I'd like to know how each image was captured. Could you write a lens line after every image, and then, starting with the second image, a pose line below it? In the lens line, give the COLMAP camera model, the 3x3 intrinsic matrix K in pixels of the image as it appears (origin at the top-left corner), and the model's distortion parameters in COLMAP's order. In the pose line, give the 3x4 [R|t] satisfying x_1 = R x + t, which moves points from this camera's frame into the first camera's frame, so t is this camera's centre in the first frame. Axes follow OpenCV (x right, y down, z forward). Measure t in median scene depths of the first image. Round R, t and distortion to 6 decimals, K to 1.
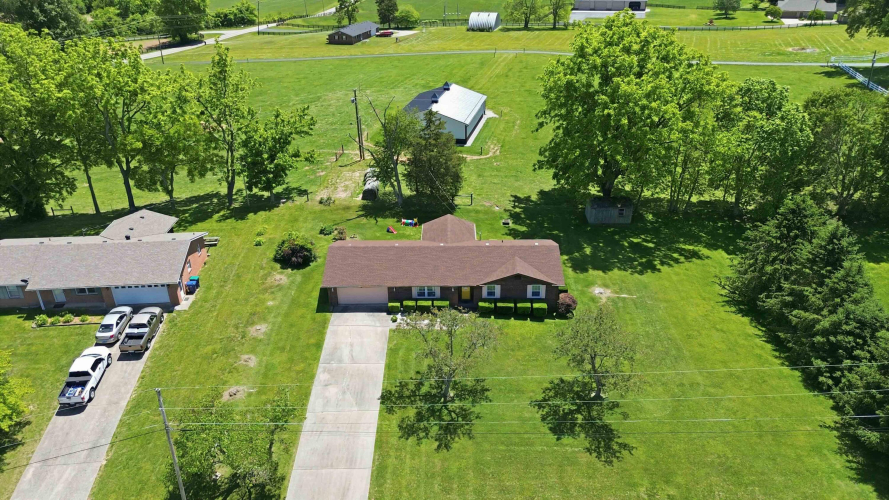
lens RADIAL K [[619.8, 0, 445.0], [0, 619.8, 261.4], [0, 0, 1]] dist [0.073454, -0.080858]
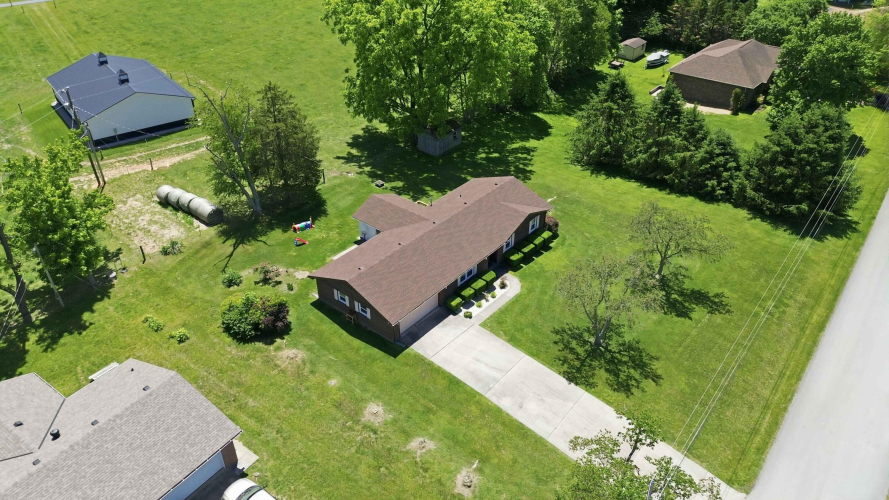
lens RADIAL K [[619.8, 0, 445.0], [0, 619.8, 261.4], [0, 0, 1]] dist [0.073454, -0.080858]
pose [[0.627350, -0.437310, 0.644354, -0.684197], [0.357402, 0.896830, 0.260690, -0.234647], [-0.691879, 0.066750, 0.718922, 0.401471]]
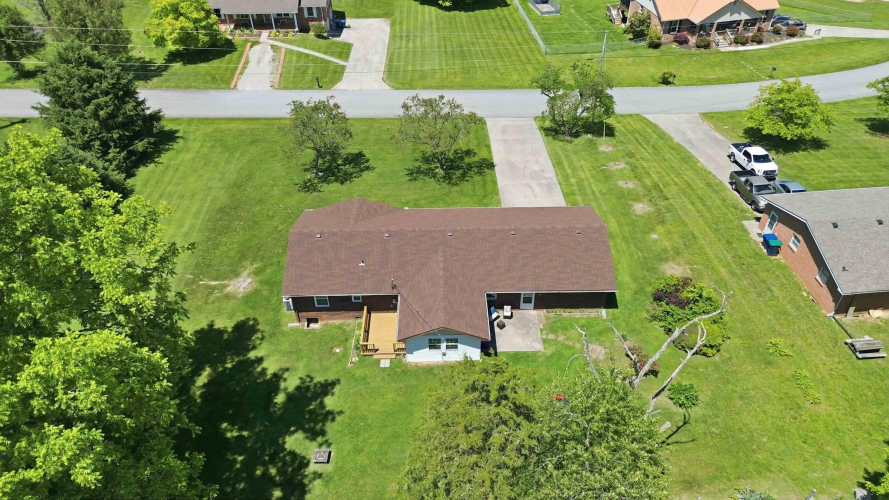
lens RADIAL K [[619.8, 0, 445.0], [0, 619.8, 261.4], [0, 0, 1]] dist [0.073454, -0.080858]
pose [[-0.999359, 0.035495, -0.004739, 0.006815], [0.008495, 0.363529, 0.931544, -0.783184], [0.034788, 0.930906, -0.363598, 1.477772]]
